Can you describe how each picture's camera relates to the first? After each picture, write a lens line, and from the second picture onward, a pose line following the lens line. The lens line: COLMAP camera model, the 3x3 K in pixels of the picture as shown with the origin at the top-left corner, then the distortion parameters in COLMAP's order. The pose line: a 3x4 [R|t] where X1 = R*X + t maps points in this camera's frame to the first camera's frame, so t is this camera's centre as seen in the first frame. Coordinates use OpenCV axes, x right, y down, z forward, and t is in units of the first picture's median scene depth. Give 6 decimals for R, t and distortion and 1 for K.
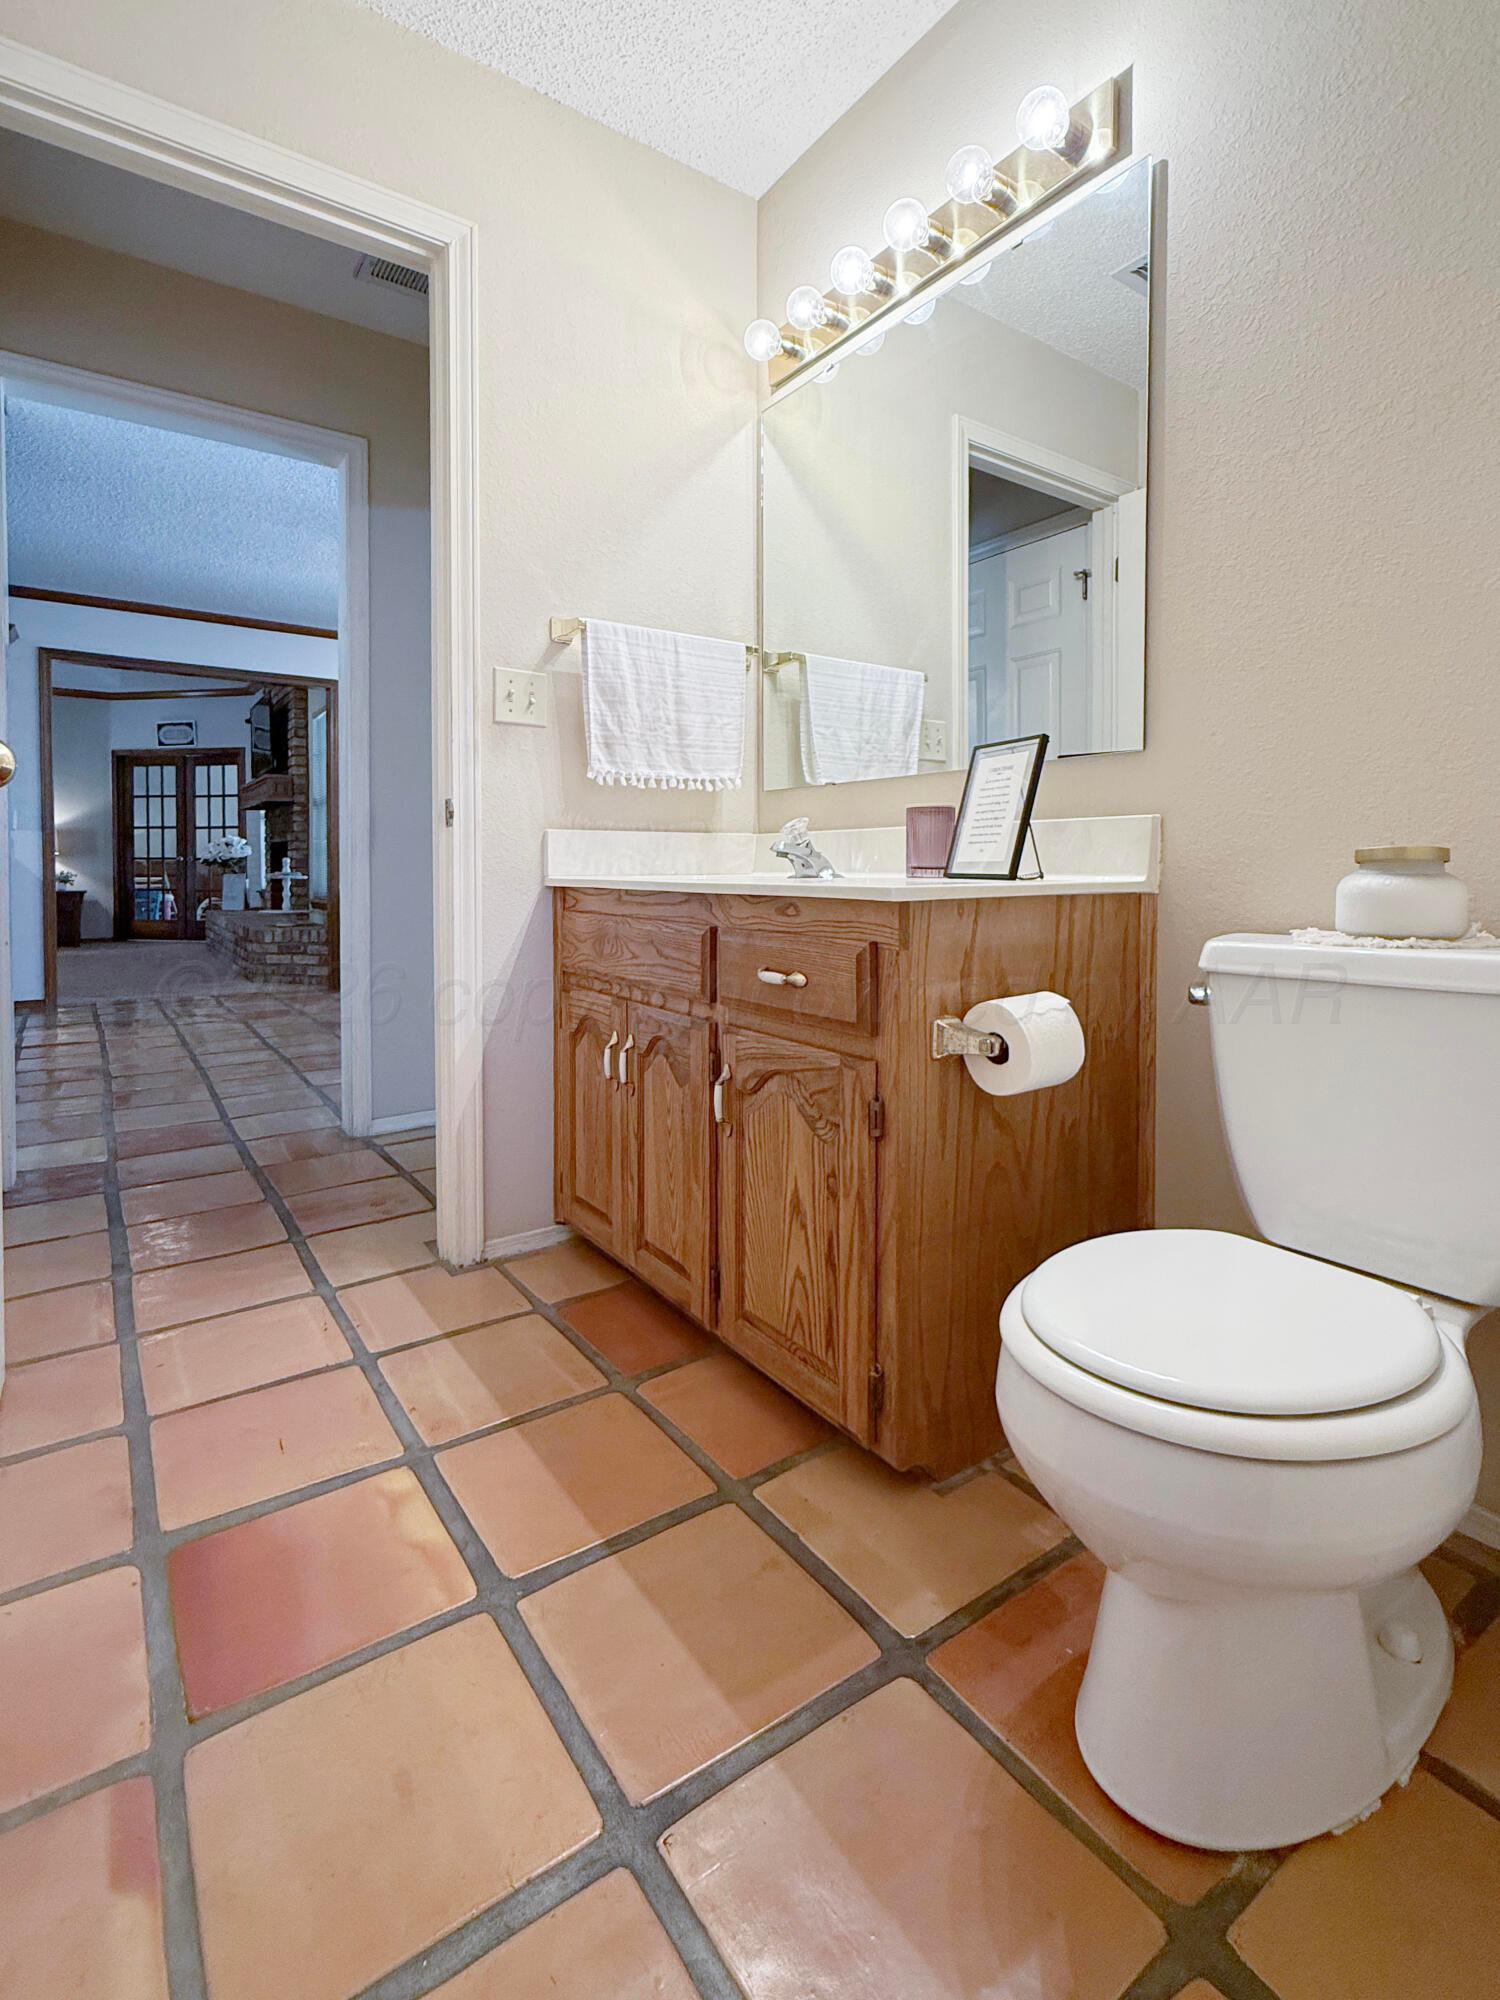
lens RADIAL K [[960.9, 0, 752.6], [0, 960.9, 886.8], [0, 0, 1]] dist [0.012819, -0.000945]
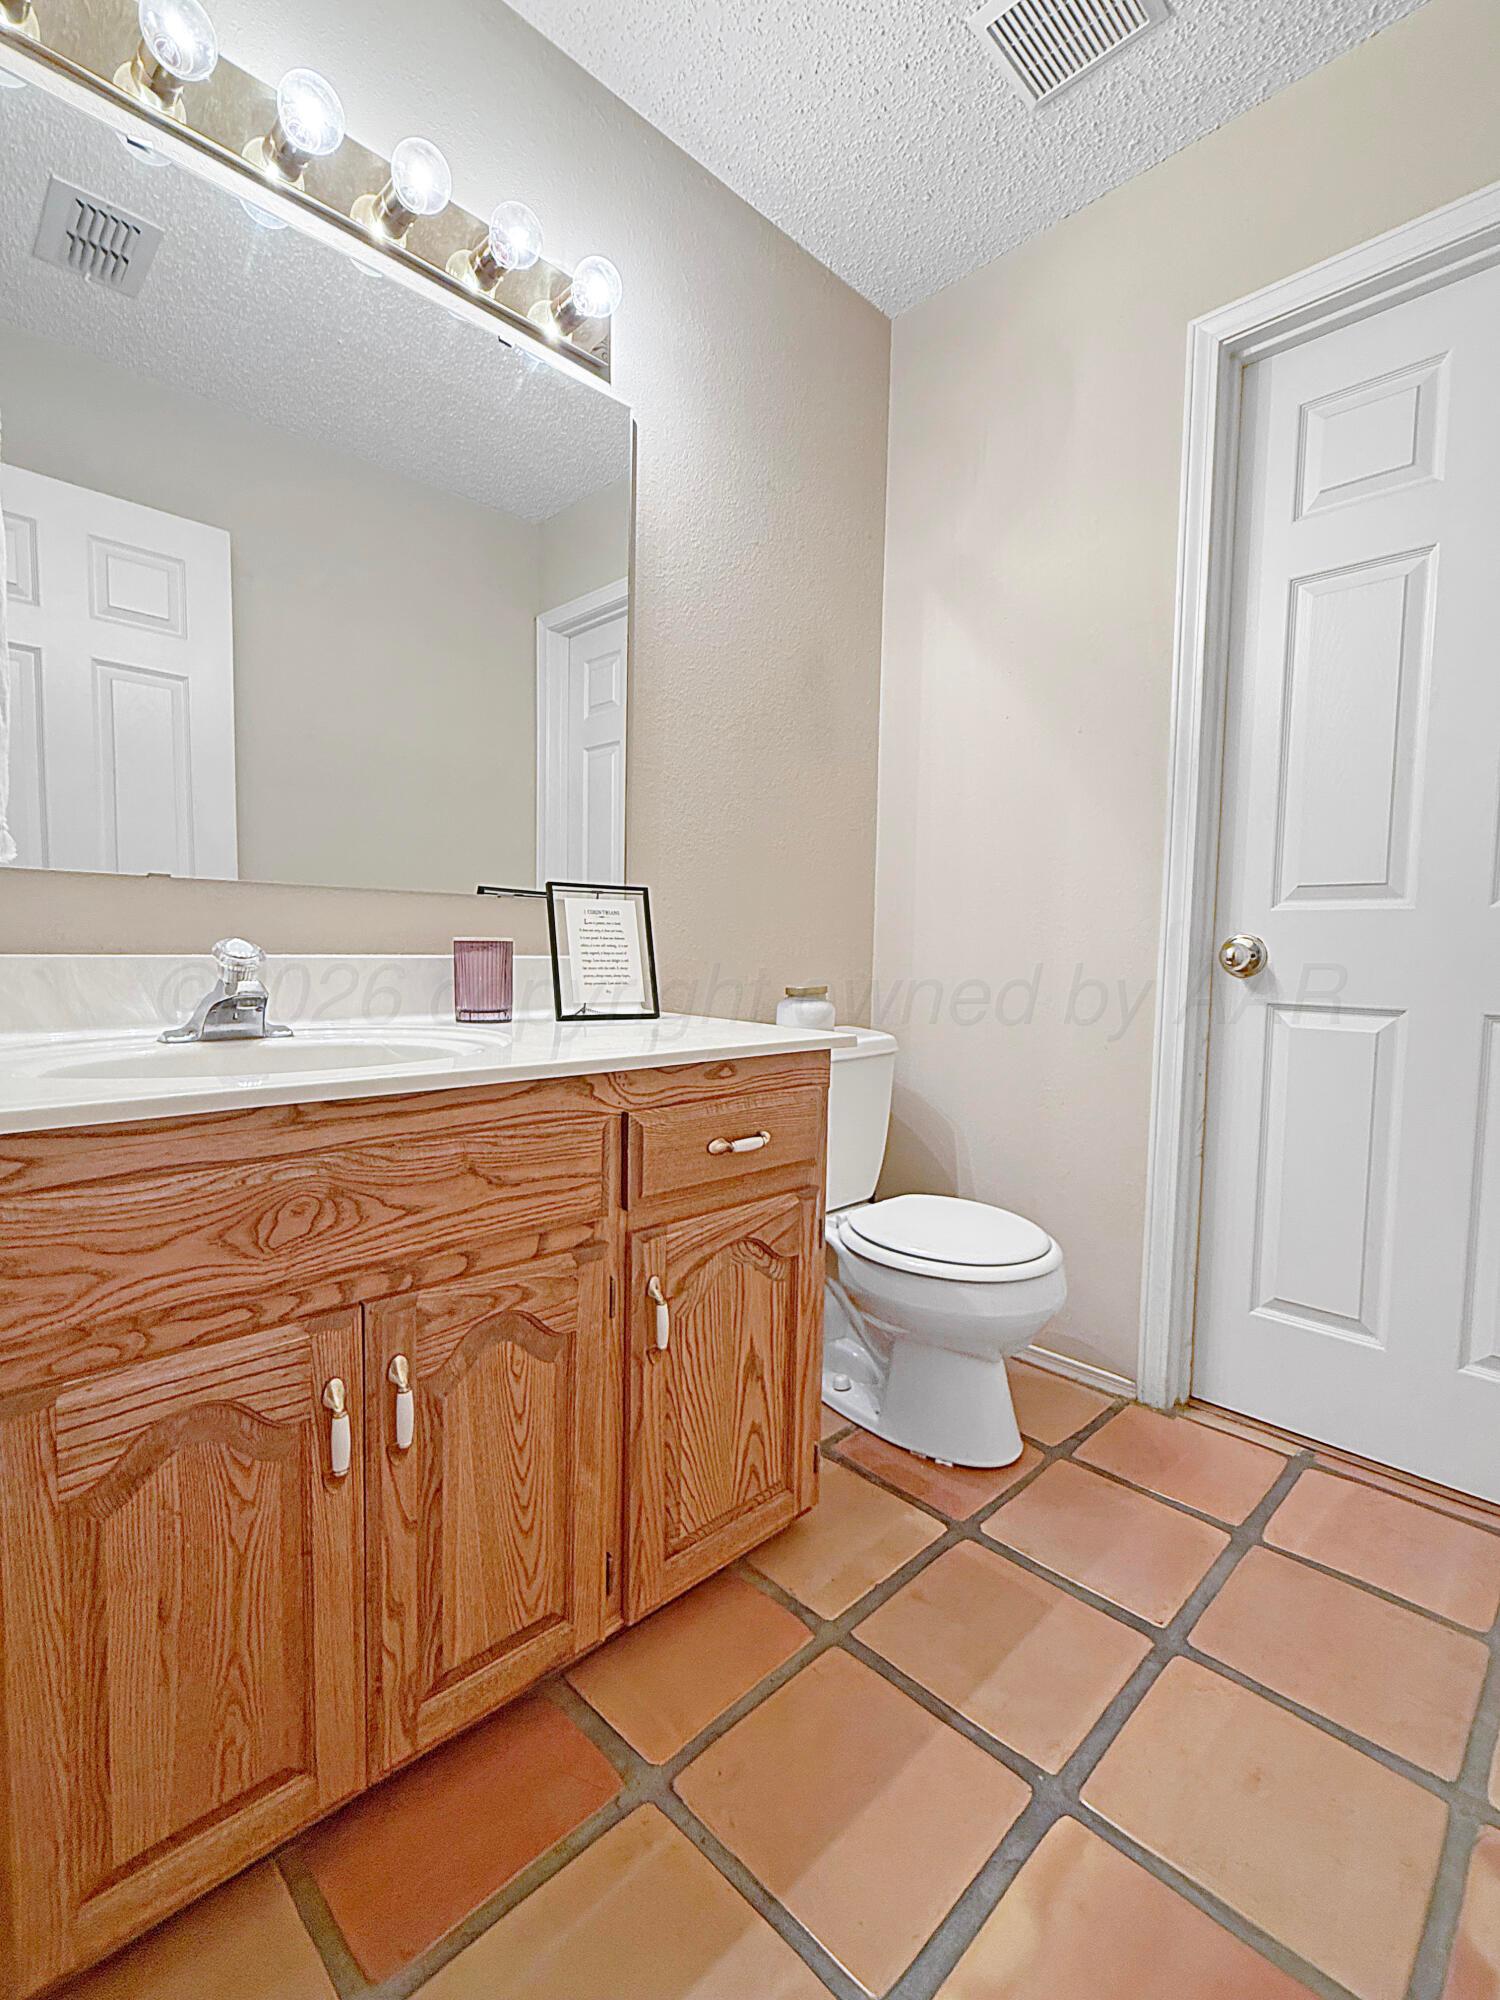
lens RADIAL K [[891.6, 0, 750.0], [0, 891.6, 1000.0], [0, 0, 1]] dist [0.001237, 0.000363]
pose [[-0.162109, -0.063622, 0.984720, -0.845640], [0.003434, 0.997877, 0.065038, -0.105359], [-0.986767, 0.013925, -0.161546, 1.157009]]
